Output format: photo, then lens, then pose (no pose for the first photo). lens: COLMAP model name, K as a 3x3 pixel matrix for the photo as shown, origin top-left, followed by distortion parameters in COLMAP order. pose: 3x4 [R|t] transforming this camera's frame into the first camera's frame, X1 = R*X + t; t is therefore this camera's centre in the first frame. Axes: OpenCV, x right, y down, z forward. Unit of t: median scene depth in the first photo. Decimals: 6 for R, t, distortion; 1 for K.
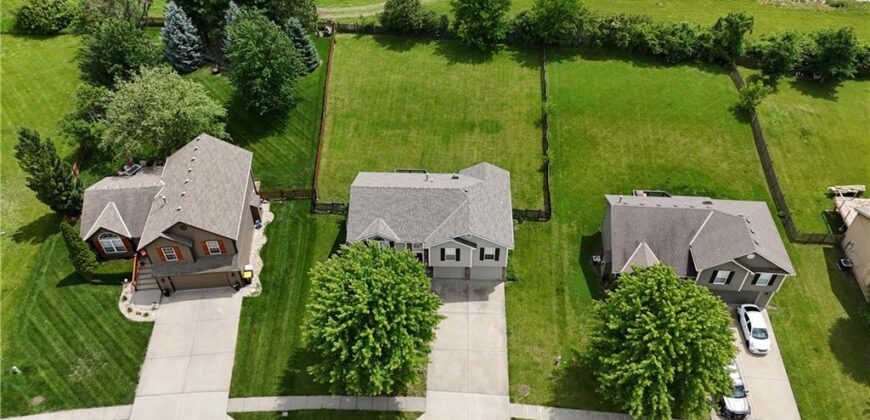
lens RADIAL K [[644.3, 0, 435.0], [0, 644.3, 210.0], [0, 0, 1]] dist [0.030071, -0.032865]
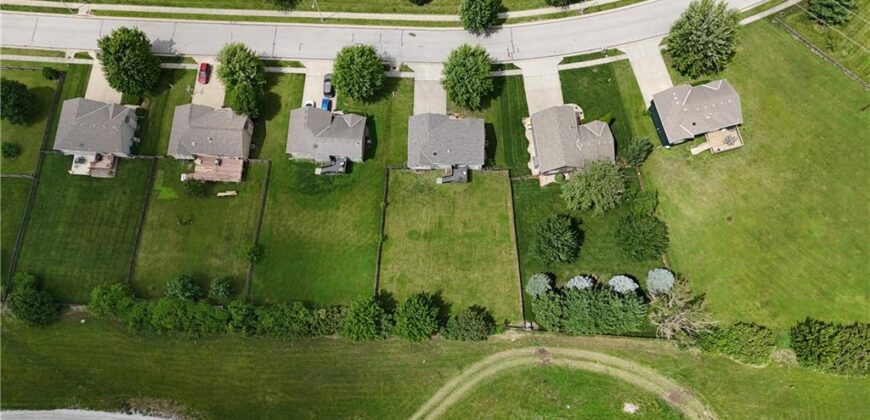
lens RADIAL K [[644.3, 0, 435.0], [0, 644.3, 210.0], [0, 0, 1]] dist [0.030071, -0.032865]
pose [[-0.999306, 0.029283, 0.023014, -0.009256], [0.005840, -0.487071, 0.873343, -1.852679], [0.036783, 0.872871, 0.486563, 0.164636]]
